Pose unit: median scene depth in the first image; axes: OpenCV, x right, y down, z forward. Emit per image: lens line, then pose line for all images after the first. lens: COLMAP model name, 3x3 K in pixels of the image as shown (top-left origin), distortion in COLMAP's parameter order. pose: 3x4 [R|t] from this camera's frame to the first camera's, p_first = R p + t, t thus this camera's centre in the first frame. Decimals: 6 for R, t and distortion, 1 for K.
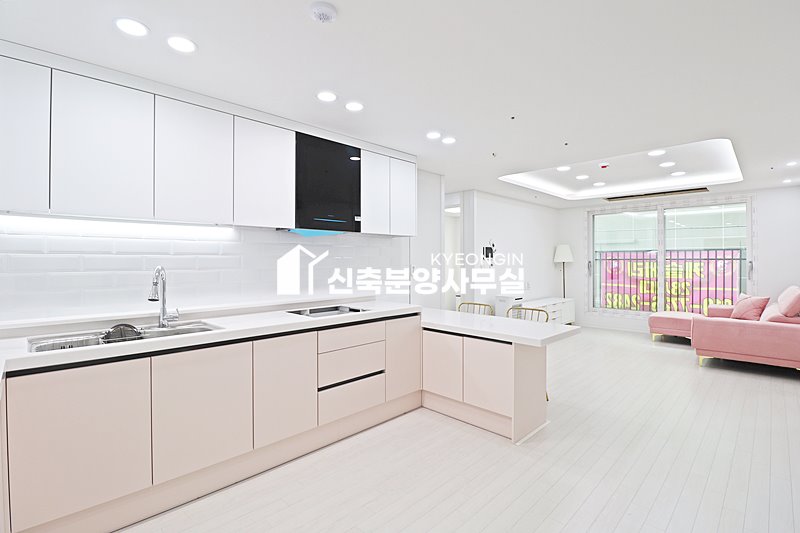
lens RADIAL K [[372.7, 0, 392.6], [0, 372.7, 260.0], [0, 0, 1]] dist [-0.013542, -0.002762]
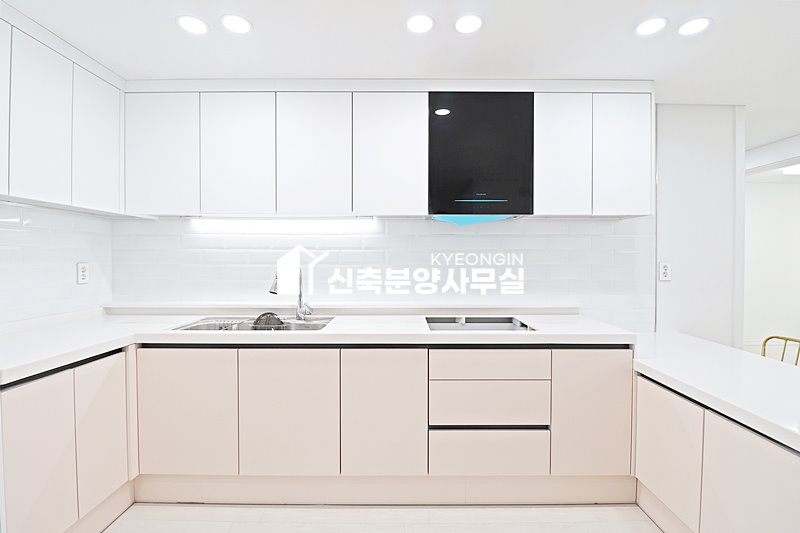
lens RADIAL K [[372.7, 0, 394.4], [0, 372.7, 262.7], [0, 0, 1]] dist [-0.013542, -0.002762]
pose [[0.717305, 0.016599, -0.696561, 0.241855], [-0.001404, 0.999749, 0.022379, -0.000523], [0.696758, -0.015075, 0.717148, 0.379494]]
